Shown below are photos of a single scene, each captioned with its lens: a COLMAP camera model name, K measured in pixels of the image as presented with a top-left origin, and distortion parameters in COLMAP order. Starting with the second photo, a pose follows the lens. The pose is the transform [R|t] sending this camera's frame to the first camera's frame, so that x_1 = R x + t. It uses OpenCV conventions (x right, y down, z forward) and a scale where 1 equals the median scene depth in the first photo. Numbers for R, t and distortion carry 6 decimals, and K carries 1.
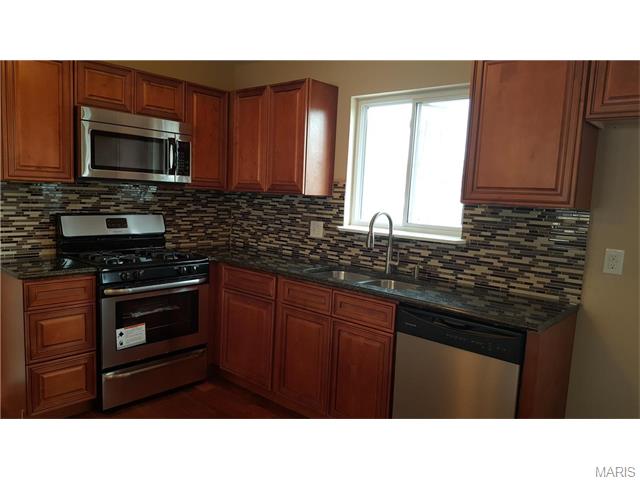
lens RADIAL K [[469.5, 0, 319.4], [0, 469.5, 249.3], [0, 0, 1]] dist [0.120179, -0.211921]
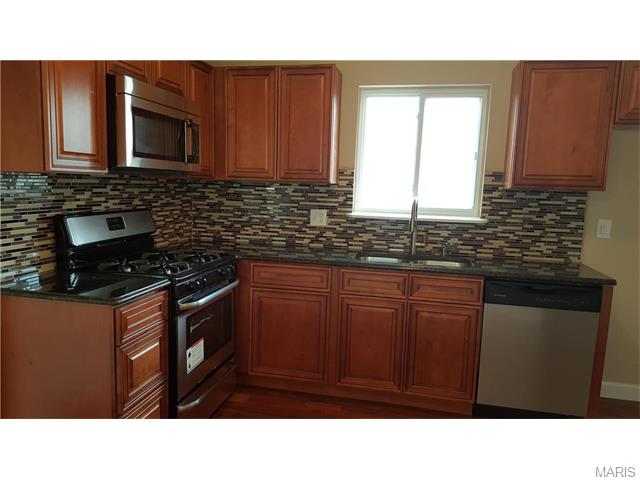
lens RADIAL K [[469.5, 0, 319.4], [0, 469.5, 249.3], [0, 0, 1]] dist [0.120179, -0.211921]
pose [[0.875996, -0.086878, 0.474429, -0.540510], [0.068964, 0.996098, 0.055072, -0.034224], [-0.477362, -0.015524, 0.878569, 0.142294]]
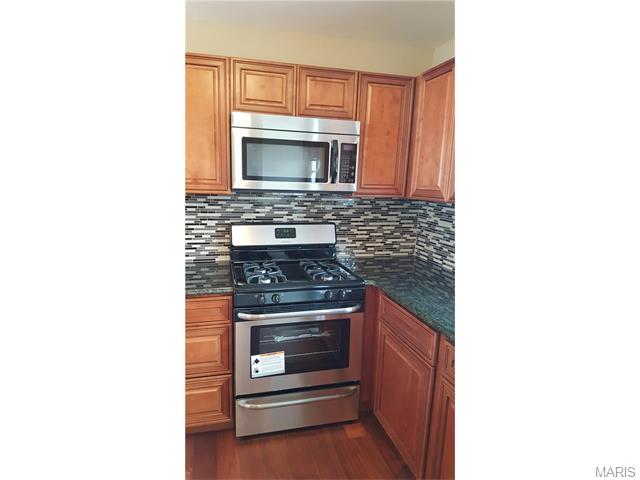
lens RADIAL K [[352.8, 0, 309.3], [0, 352.8, 241.6], [0, 0, 1]] dist [0.067459, -0.000092]
pose [[0.825143, 0.075823, -0.559812, 0.028086], [-0.057784, 0.997082, 0.049876, -0.081136], [0.561961, -0.008807, 0.827117, 0.448615]]
